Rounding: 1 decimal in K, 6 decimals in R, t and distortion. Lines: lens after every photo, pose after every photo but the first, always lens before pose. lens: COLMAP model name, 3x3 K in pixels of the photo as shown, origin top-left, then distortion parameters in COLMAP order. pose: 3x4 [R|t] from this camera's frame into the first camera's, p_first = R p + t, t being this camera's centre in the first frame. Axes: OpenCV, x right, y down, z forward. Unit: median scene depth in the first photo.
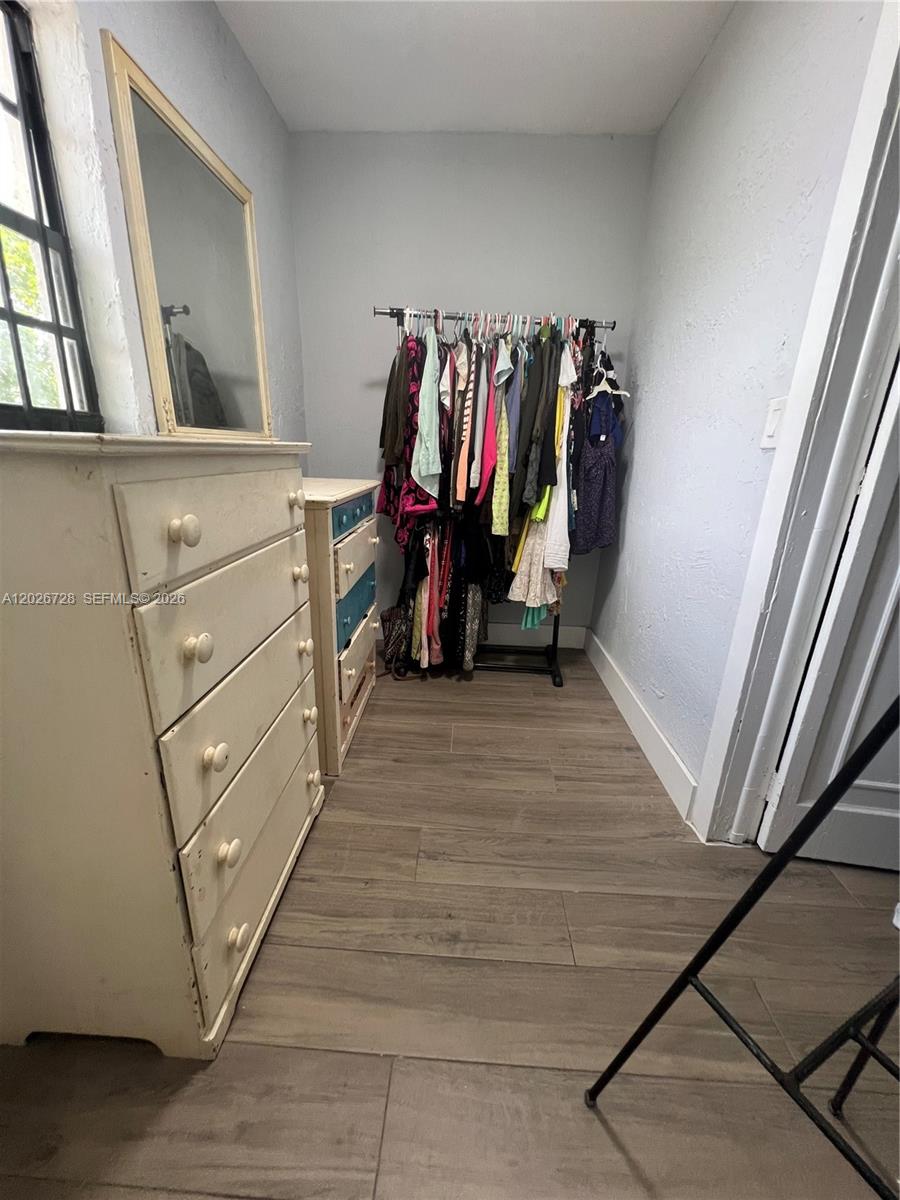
lens RADIAL K [[478.1, 0, 447.0], [0, 478.1, 603.1], [0, 0, 1]] dist [0.000268, 0.000272]
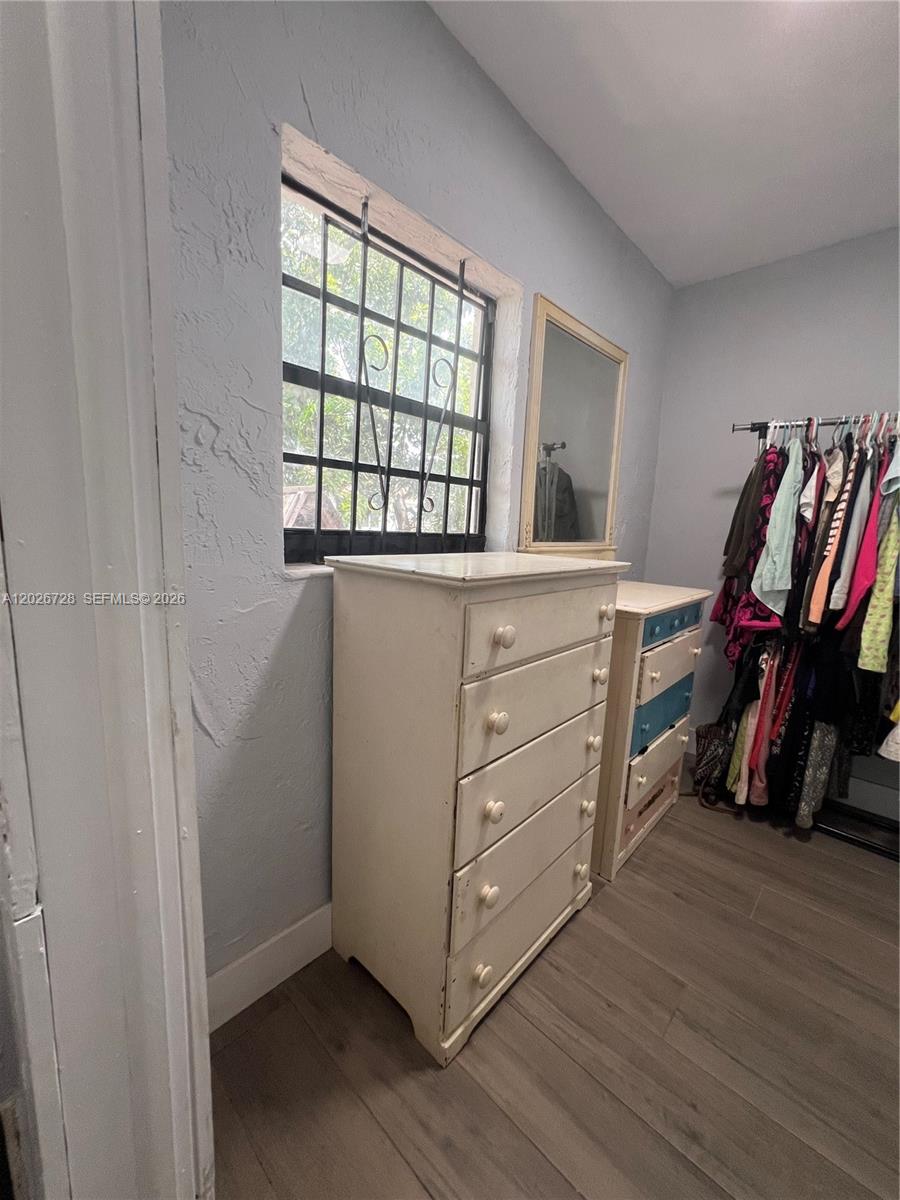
lens RADIAL K [[478.1, 0, 447.6], [0, 478.1, 604.0], [0, 0, 1]] dist [0.000268, 0.000272]
pose [[0.762916, 0.105946, -0.637758, 0.072886], [-0.211664, 0.973044, -0.091558, -0.029448], [0.610867, 0.204841, 0.764776, -0.066072]]
